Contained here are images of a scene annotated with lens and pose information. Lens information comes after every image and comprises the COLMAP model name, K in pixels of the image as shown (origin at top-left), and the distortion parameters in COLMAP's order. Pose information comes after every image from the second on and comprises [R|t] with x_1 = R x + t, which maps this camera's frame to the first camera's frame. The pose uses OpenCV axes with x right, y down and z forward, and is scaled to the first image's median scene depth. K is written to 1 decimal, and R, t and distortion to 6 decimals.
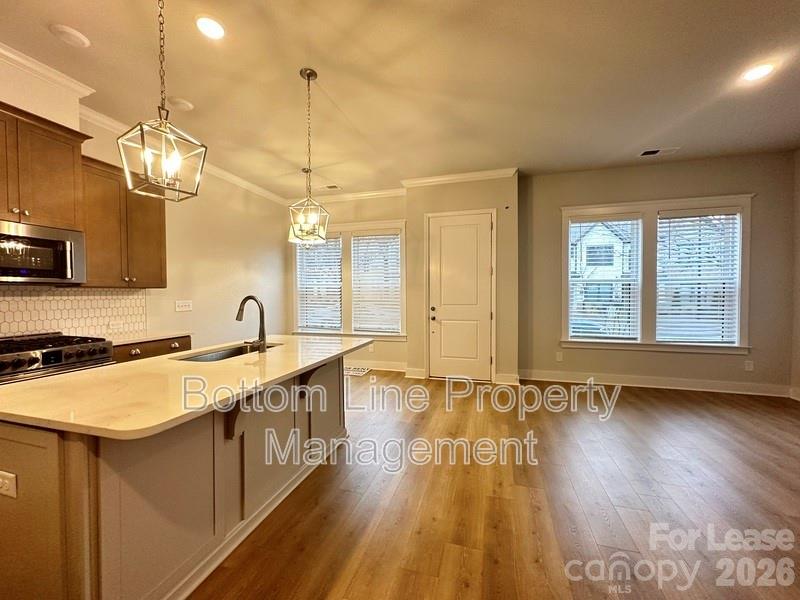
lens RADIAL K [[320.5, 0, 403.7], [0, 320.5, 296.8], [0, 0, 1]] dist [-0.001878, 0.001177]
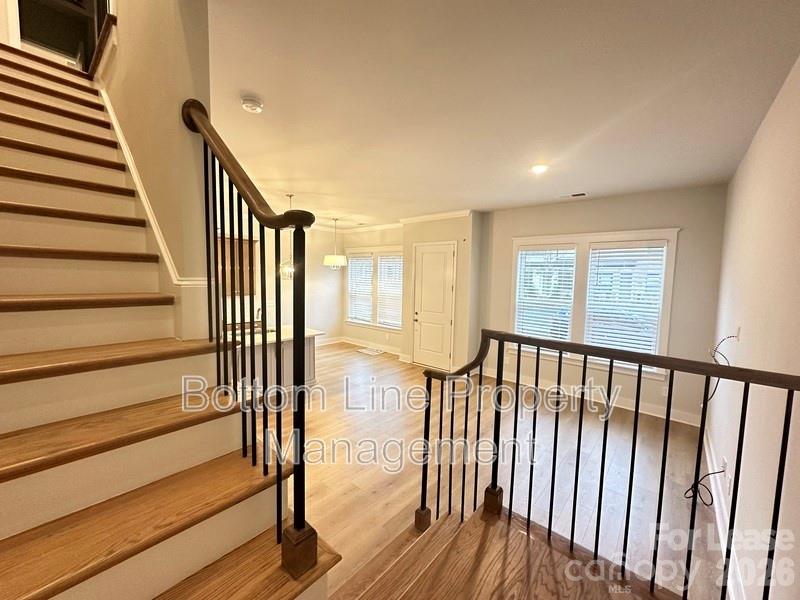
lens RADIAL K [[320.5, 0, 401.7], [0, 320.5, 302.4], [0, 0, 1]] dist [-0.001878, 0.001177]
pose [[0.907528, 0.059020, -0.415823, 0.619527], [-0.029778, 0.996627, 0.076465, -0.115720], [0.418934, -0.057012, 0.906225, -0.272871]]
